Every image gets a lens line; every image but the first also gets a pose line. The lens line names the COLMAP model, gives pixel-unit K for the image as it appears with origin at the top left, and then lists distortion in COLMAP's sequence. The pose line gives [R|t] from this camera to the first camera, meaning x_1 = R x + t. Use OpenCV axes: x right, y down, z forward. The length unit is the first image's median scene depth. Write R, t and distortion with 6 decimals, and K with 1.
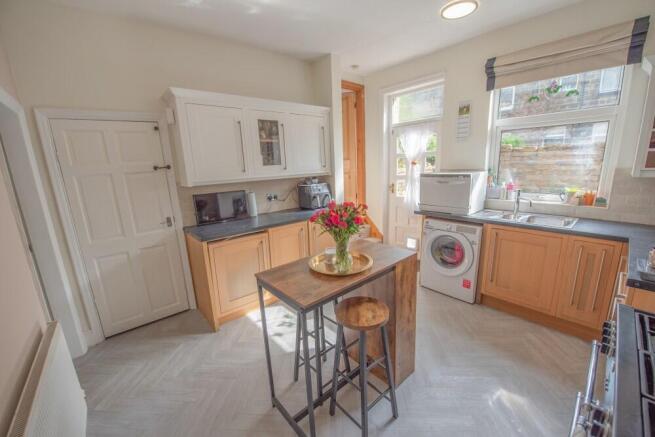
lens RADIAL K [[265.2, 0, 327.5], [0, 265.2, 218.5], [0, 0, 1]] dist [-0.001804, -0.000248]
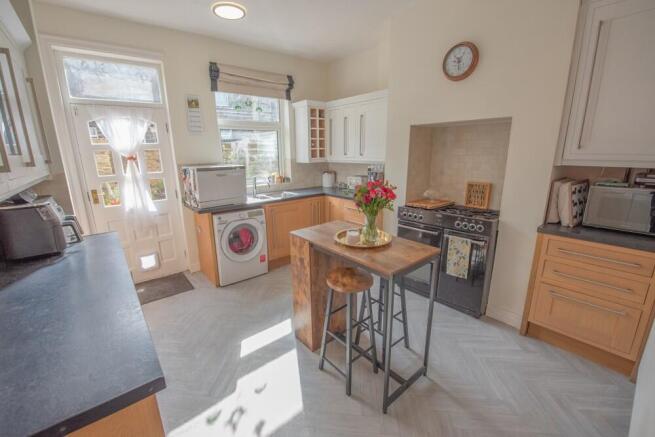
lens RADIAL K [[275.1, 0, 319.7], [0, 275.1, 214.0], [0, 0, 1]] dist [-0.001390, -0.000156]
pose [[0.036462, -0.192503, 0.980619, -0.626420], [0.226921, 0.957233, 0.179475, -0.104531], [-0.973230, 0.215979, 0.078585, 0.622363]]
